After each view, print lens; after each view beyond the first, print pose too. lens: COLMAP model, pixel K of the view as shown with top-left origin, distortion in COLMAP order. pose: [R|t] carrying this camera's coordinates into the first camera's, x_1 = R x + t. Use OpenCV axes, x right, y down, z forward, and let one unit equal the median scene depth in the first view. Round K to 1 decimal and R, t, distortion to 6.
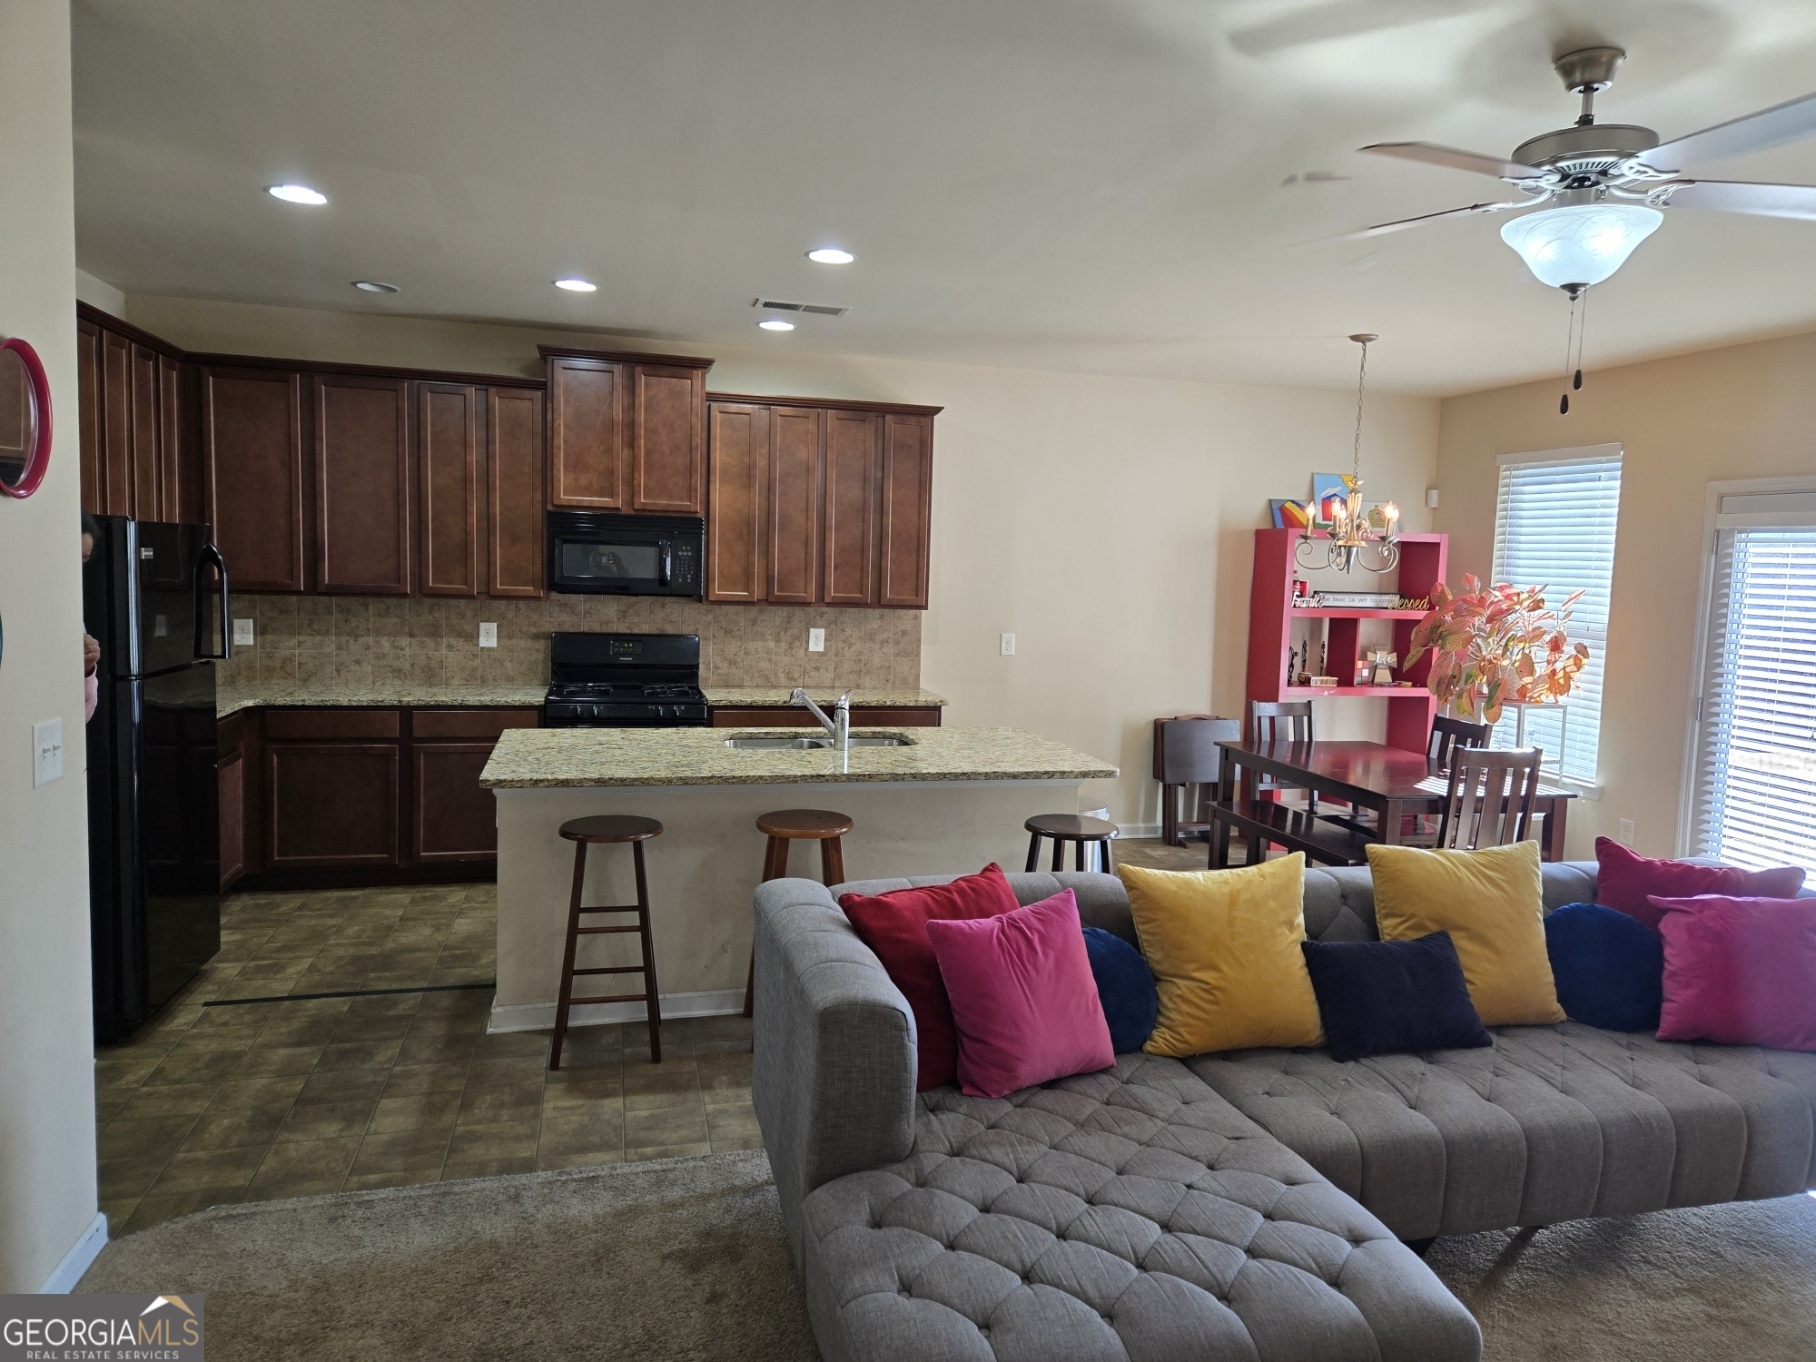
lens RADIAL K [[1237.7, 0, 913.9], [0, 1237.7, 672.4], [0, 0, 1]] dist [0.085499, -0.062058]
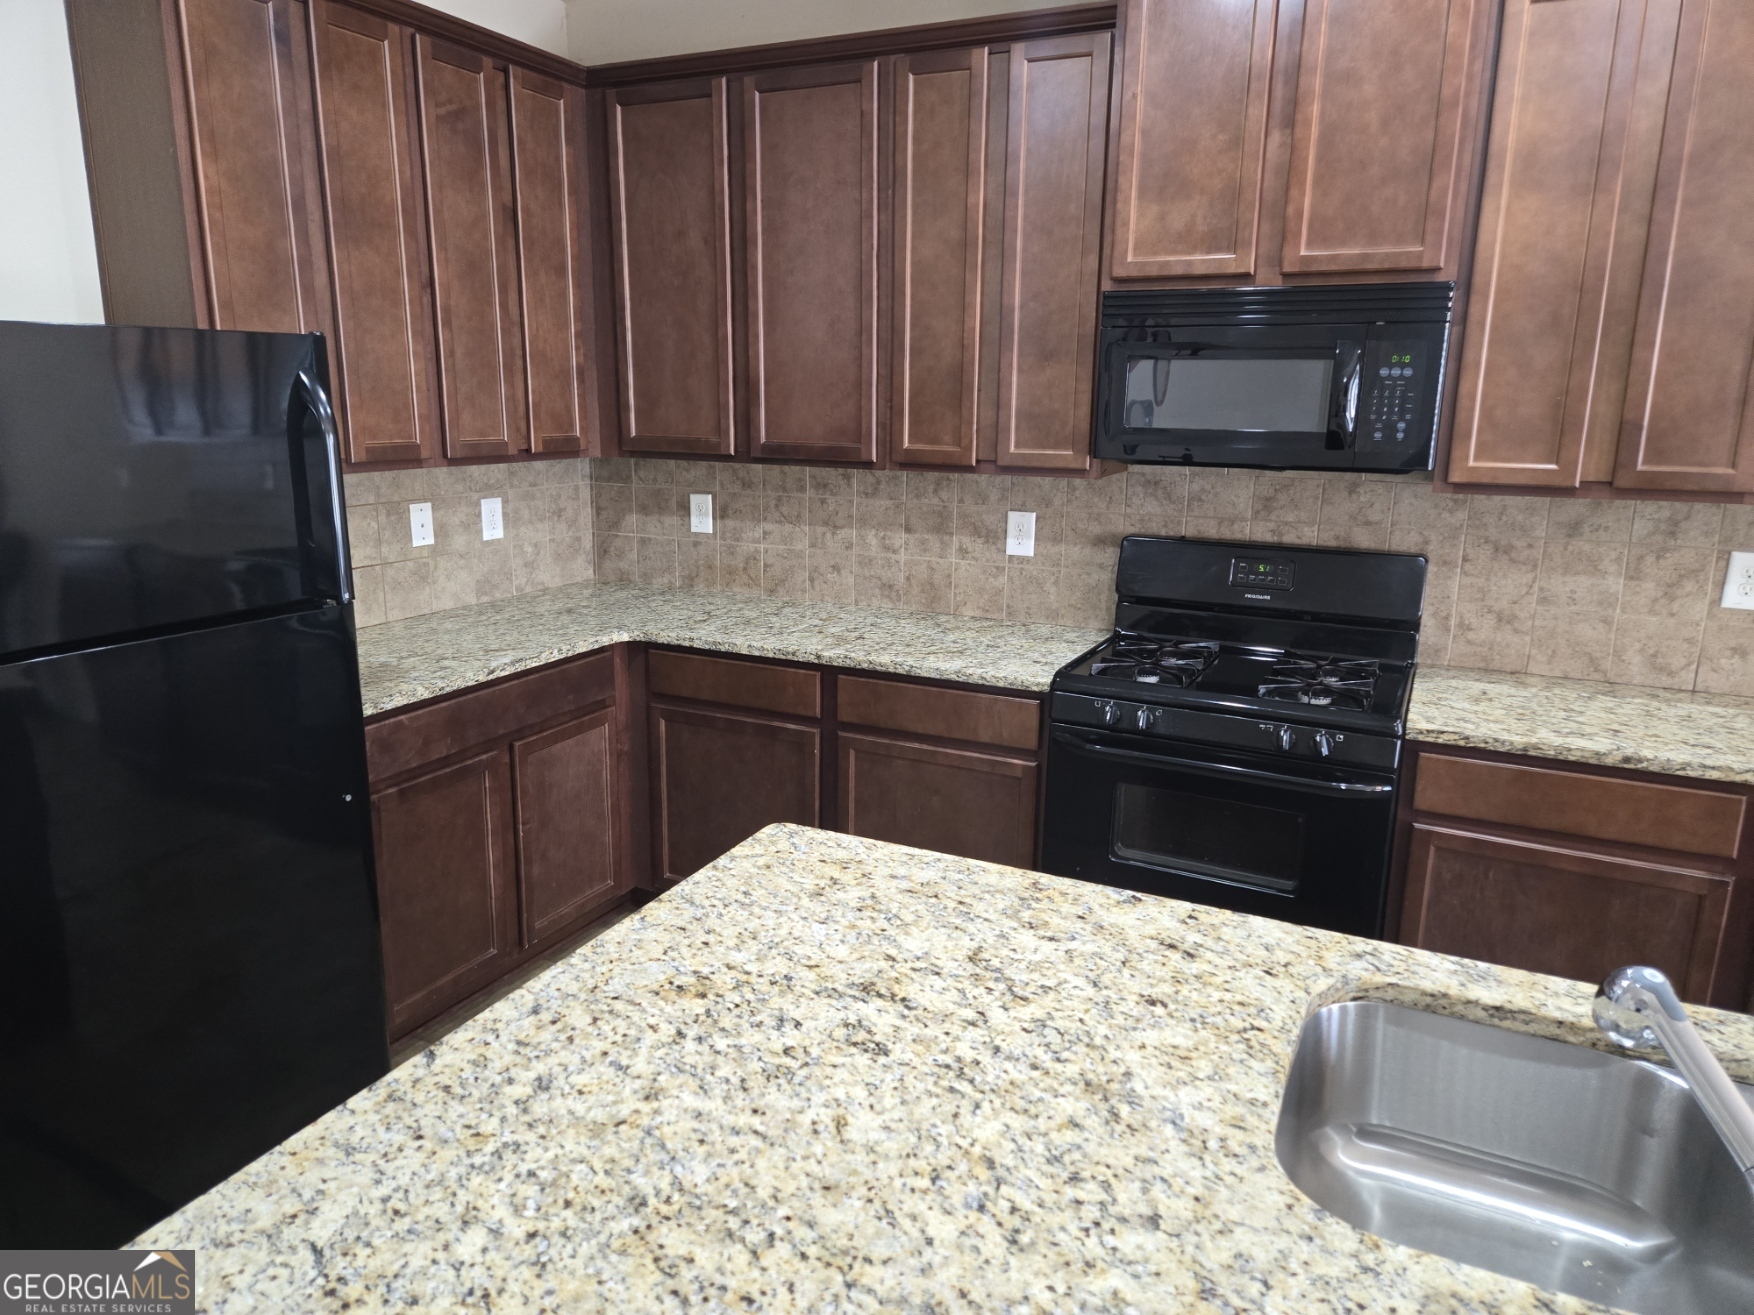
lens RADIAL K [[1176.0, 0, 873.9], [0, 1176.0, 642.9], [0, 0, 1]] dist [0.064391, -0.039878]
pose [[0.769634, 0.114483, -0.628138, -0.053736], [-0.044612, 0.991032, 0.125961, -0.046403], [0.636925, -0.068921, 0.767839, 0.558334]]
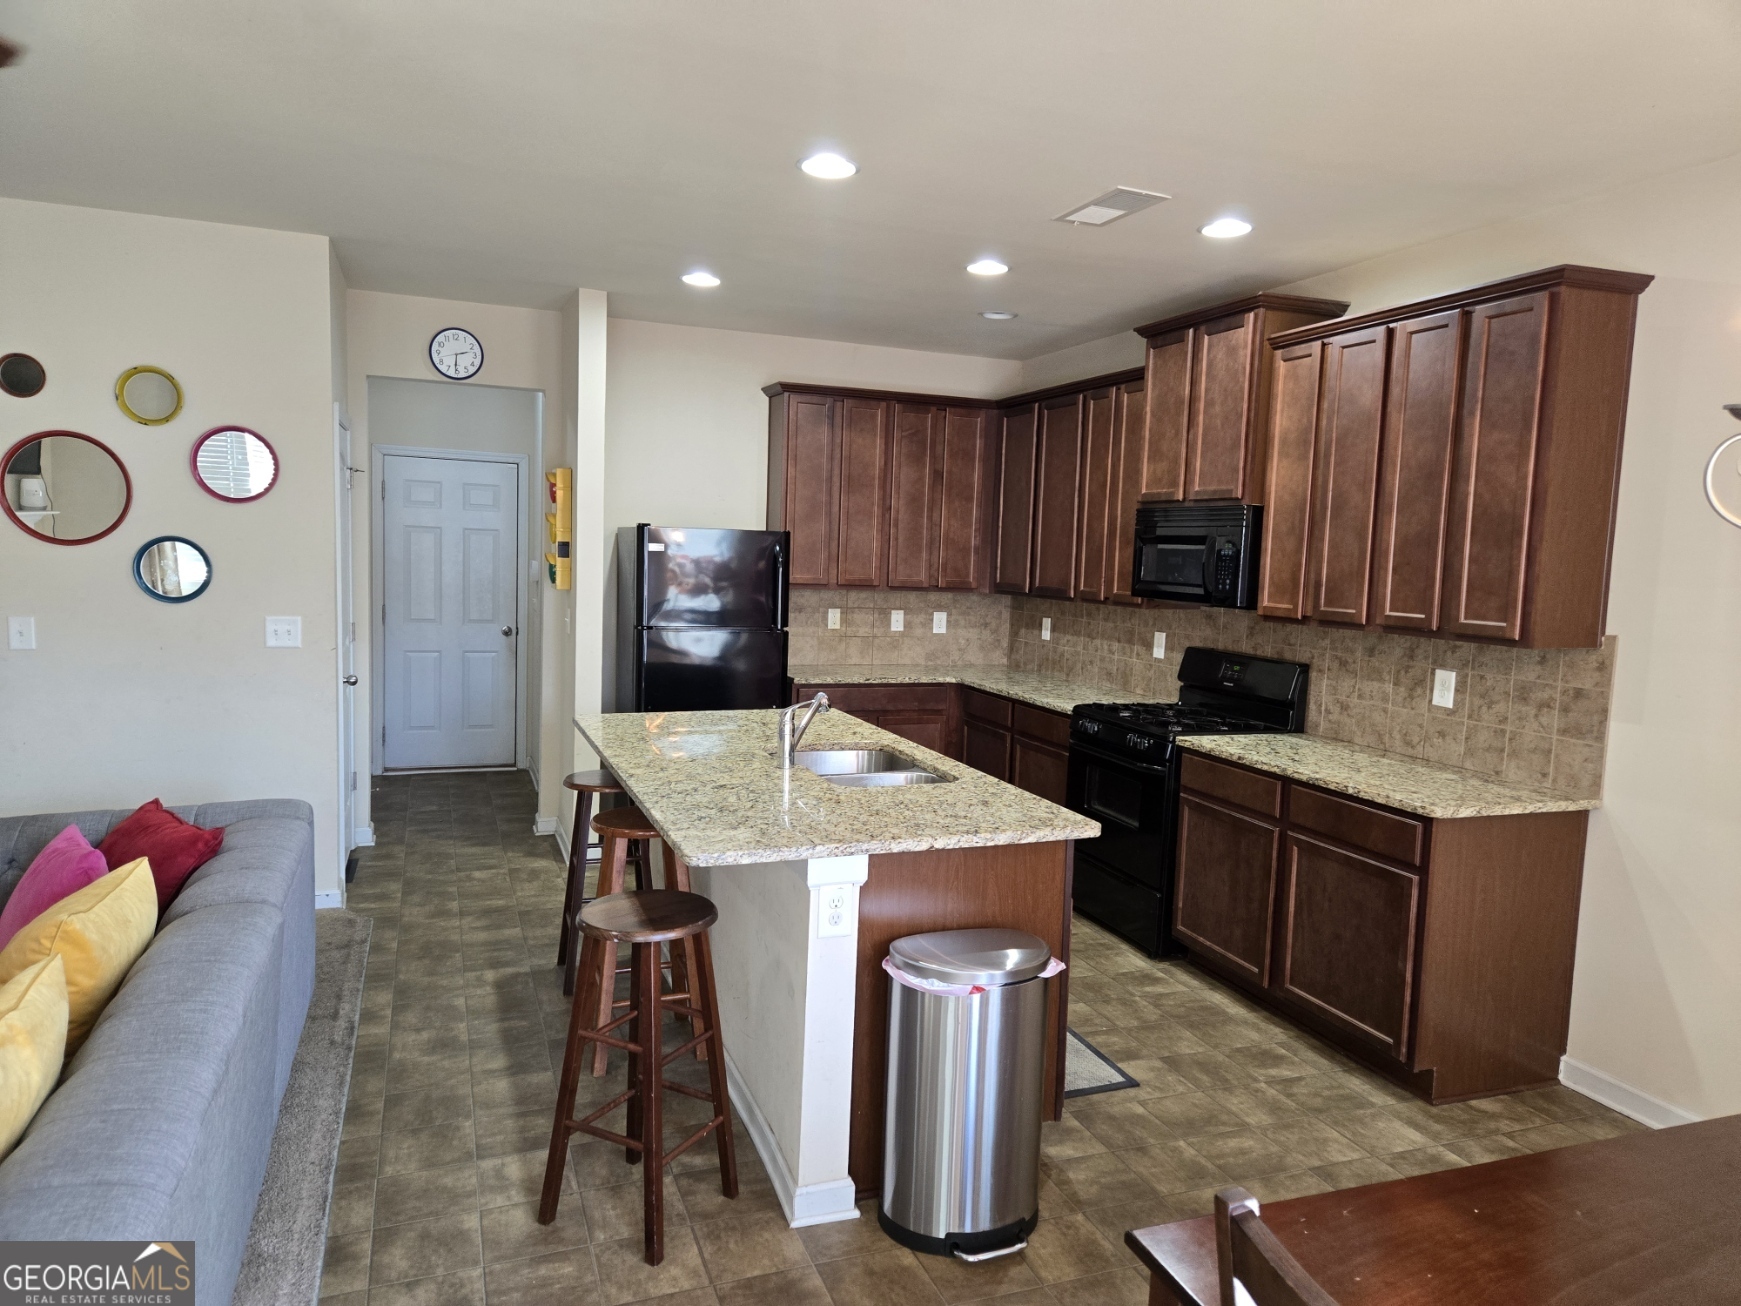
lens RADIAL K [[1129.5, 0, 873.8], [0, 1129.5, 675.4], [0, 0, 1]] dist [0.061066, -0.000920]
pose [[0.134105, 0.083932, -0.987406, 0.494437], [-0.119265, 0.990531, 0.068000, -0.041054], [0.983764, 0.108644, 0.142846, 0.680583]]
